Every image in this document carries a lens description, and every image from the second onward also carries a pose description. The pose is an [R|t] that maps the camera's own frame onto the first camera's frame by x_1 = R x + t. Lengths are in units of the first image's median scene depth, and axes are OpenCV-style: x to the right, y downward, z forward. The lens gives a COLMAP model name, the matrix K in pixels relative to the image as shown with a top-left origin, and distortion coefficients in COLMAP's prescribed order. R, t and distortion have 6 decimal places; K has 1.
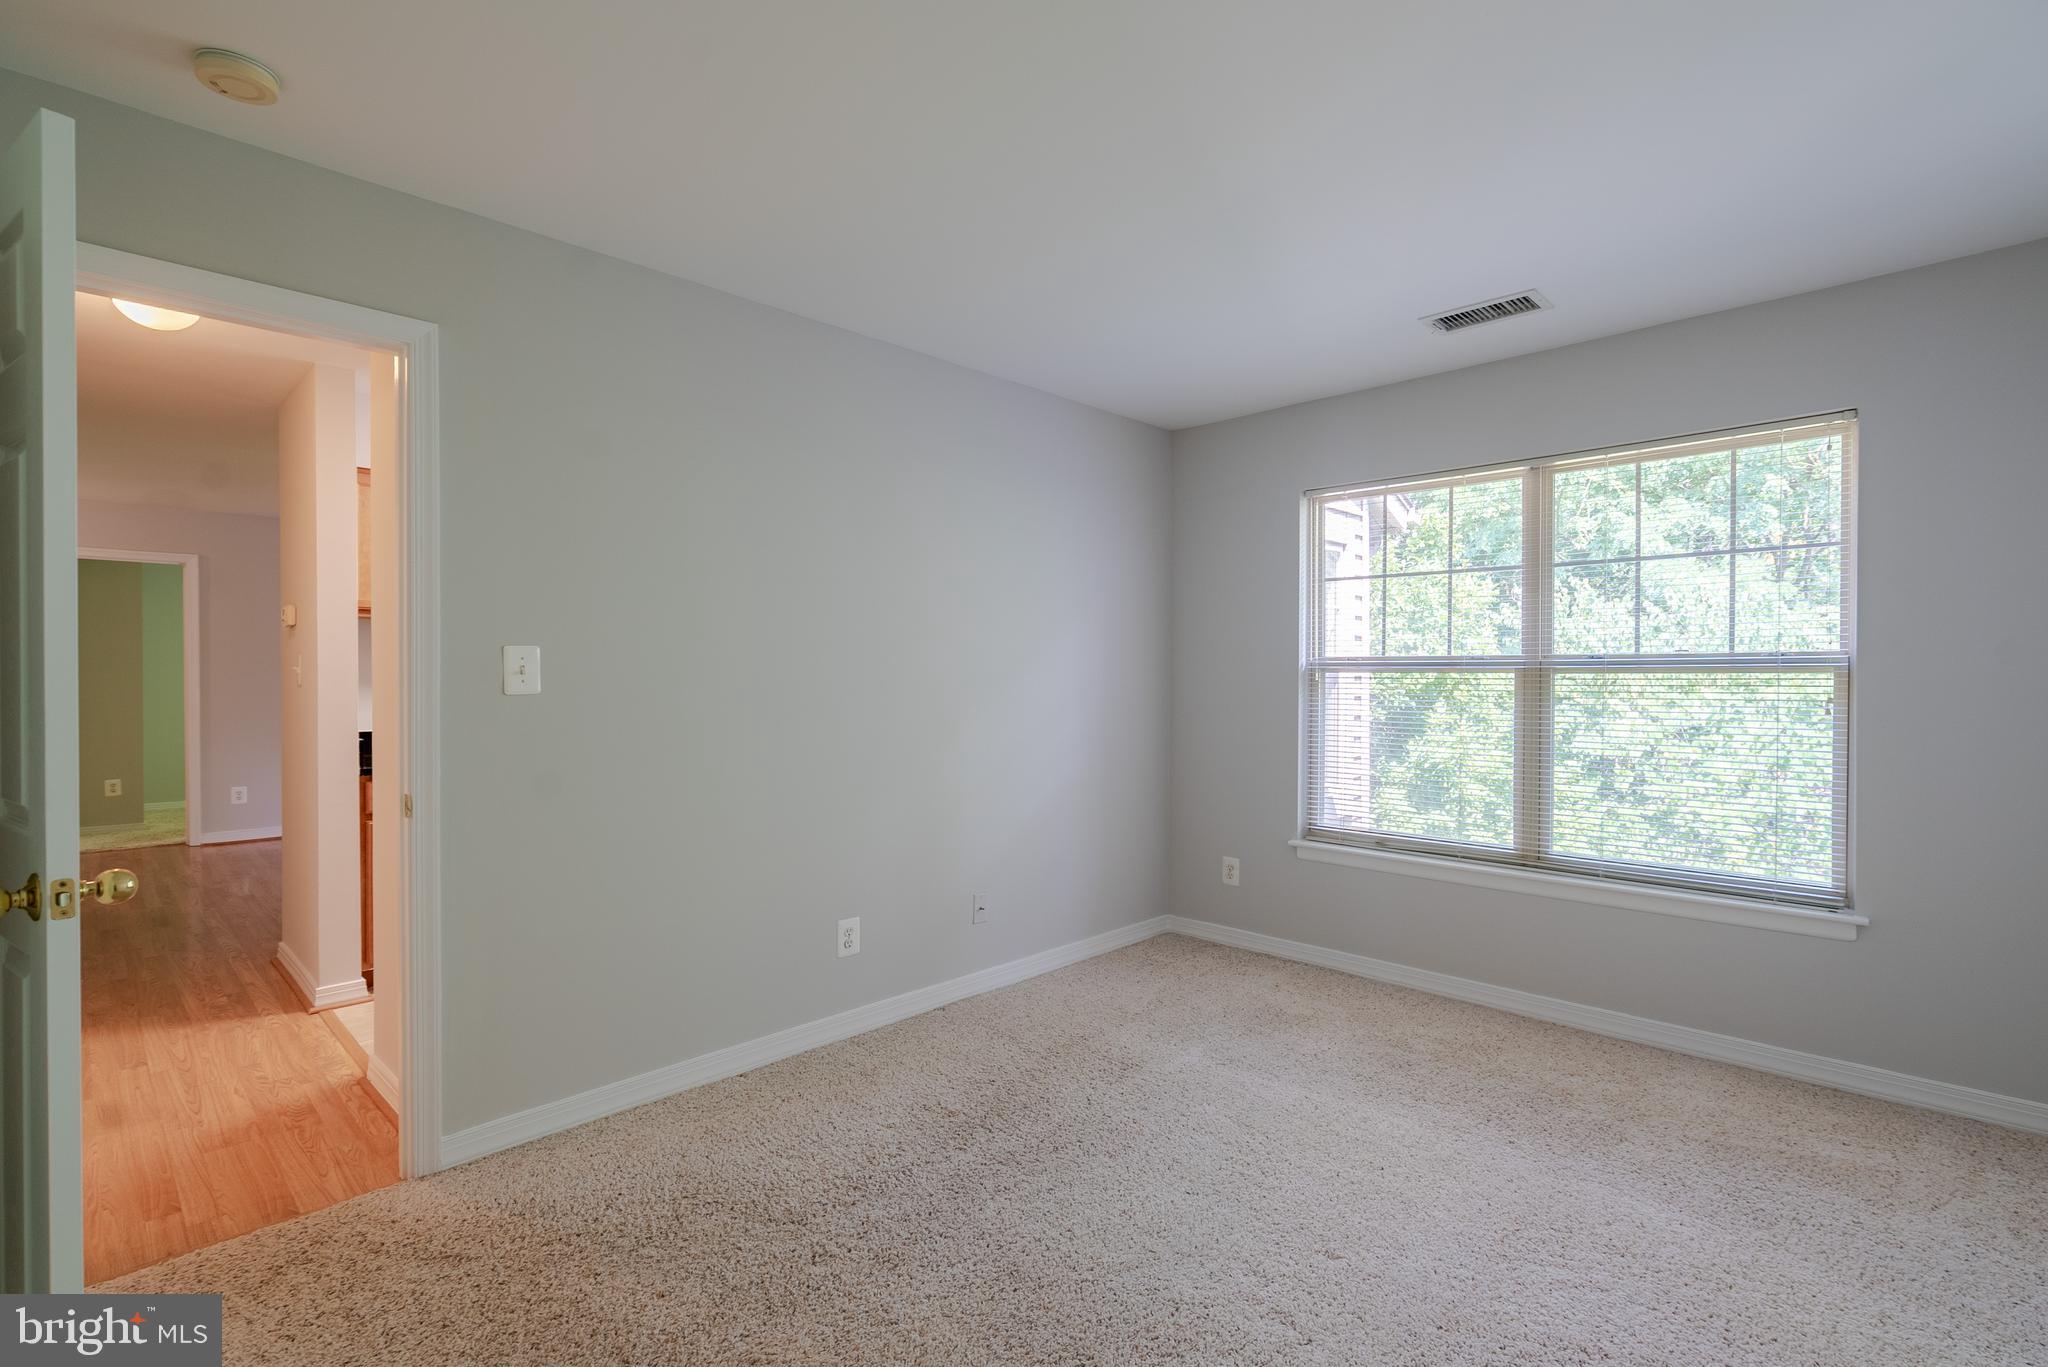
lens RADIAL K [[944.0, 0, 1063.2], [0, 944.0, 679.2], [0, 0, 1]] dist [-0.002668, -0.000159]
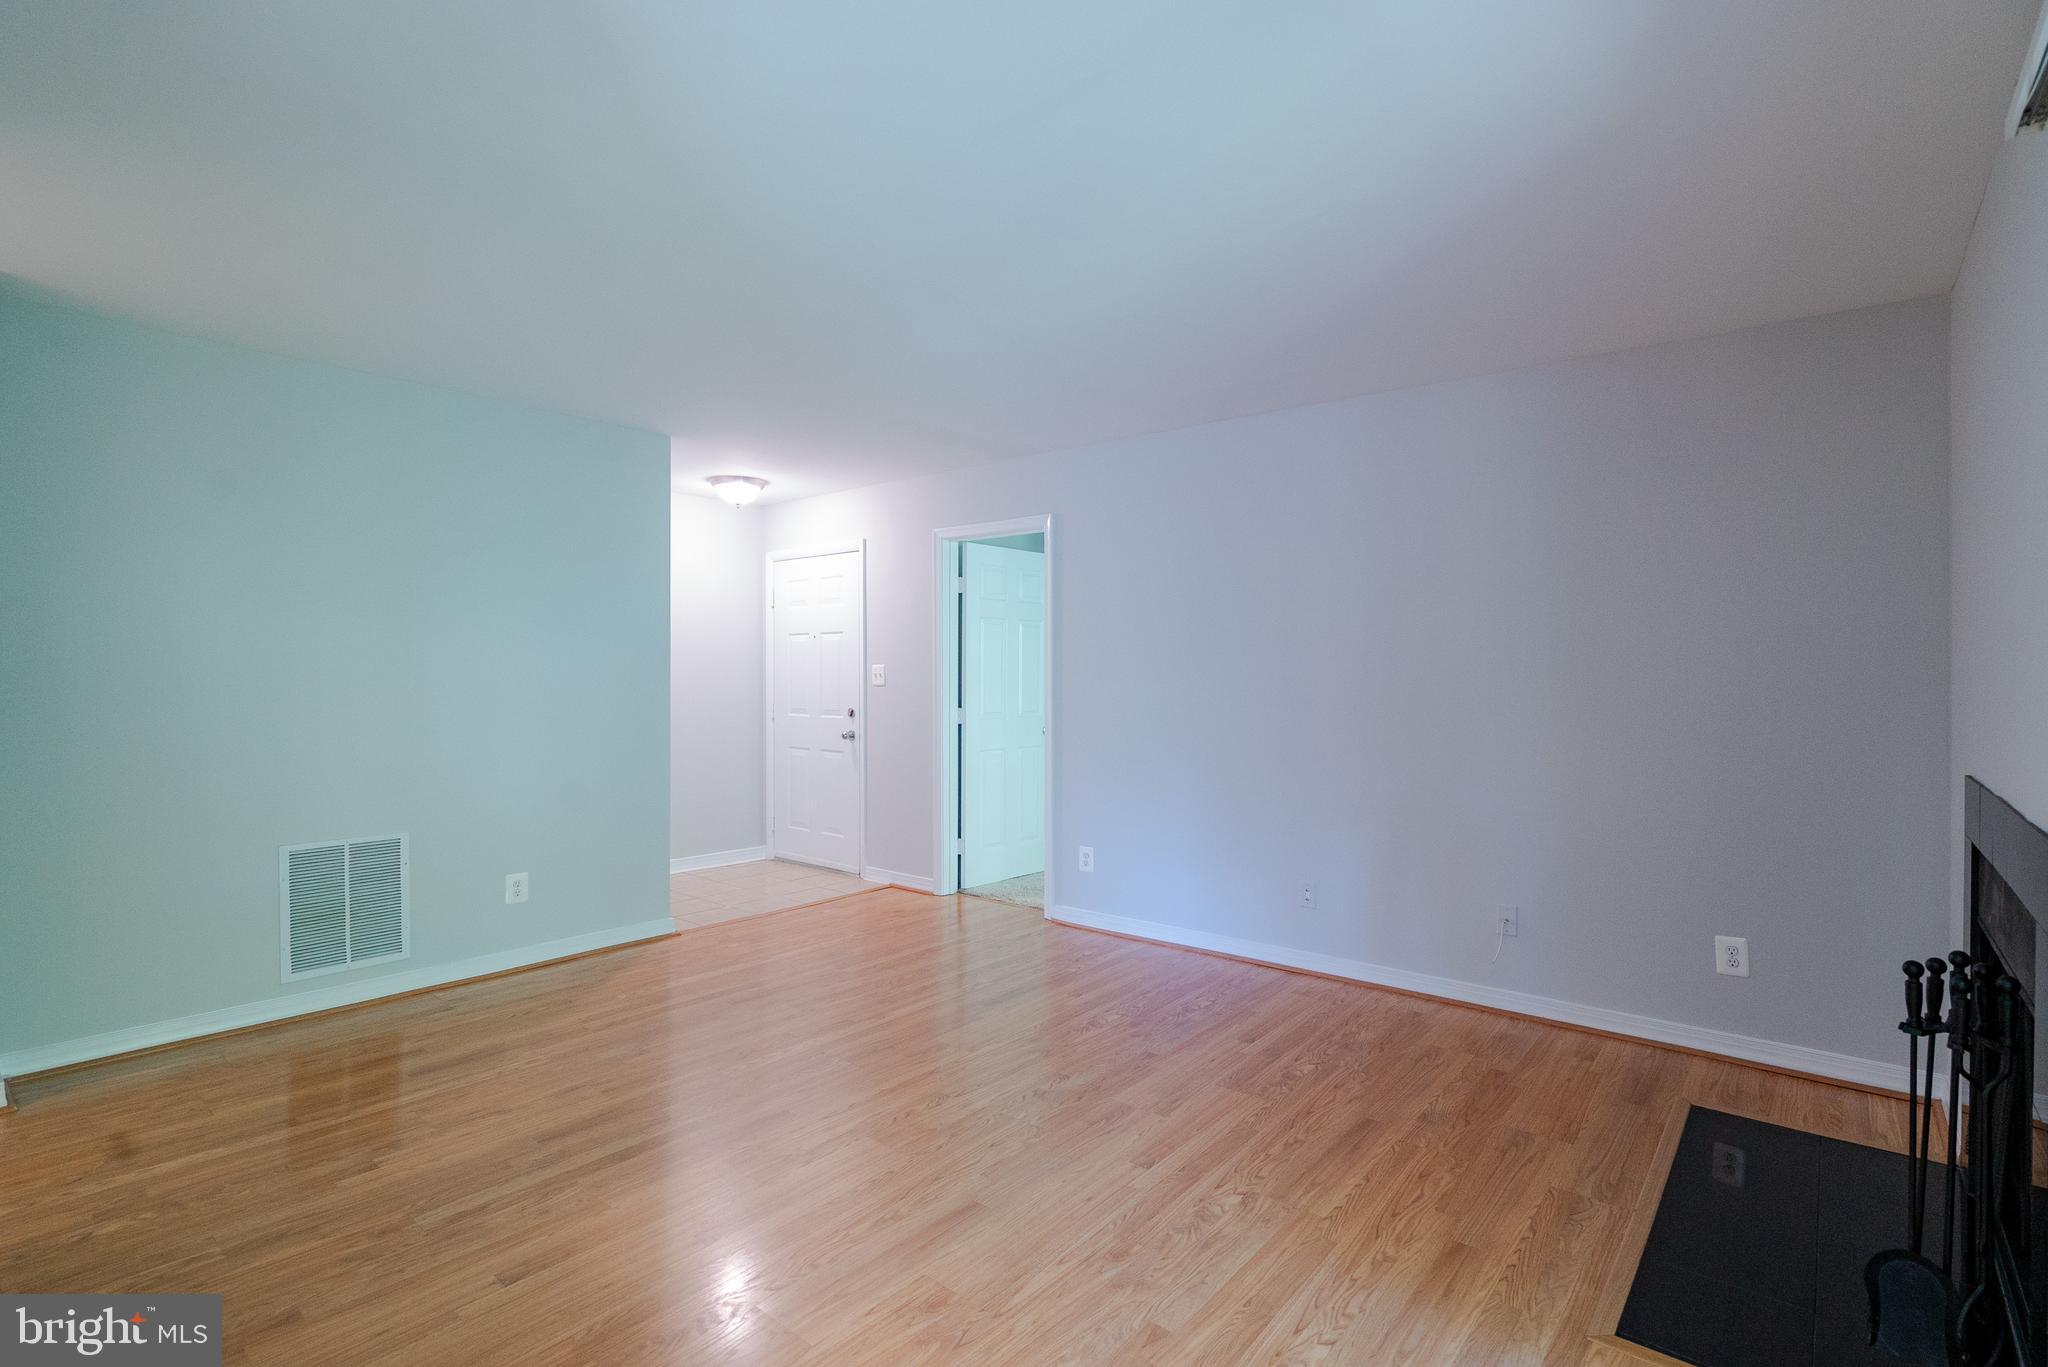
lens RADIAL K [[955.2, 0, 1089.7], [0, 955.2, 679.2], [0, 0, 1]] dist [-0.002726, 0.000353]
pose [[0.103610, 0.003323, -0.994612, -0.191219], [-0.013031, 0.999913, 0.001983, -0.008941], [0.994533, 0.012755, 0.103644, 0.957501]]
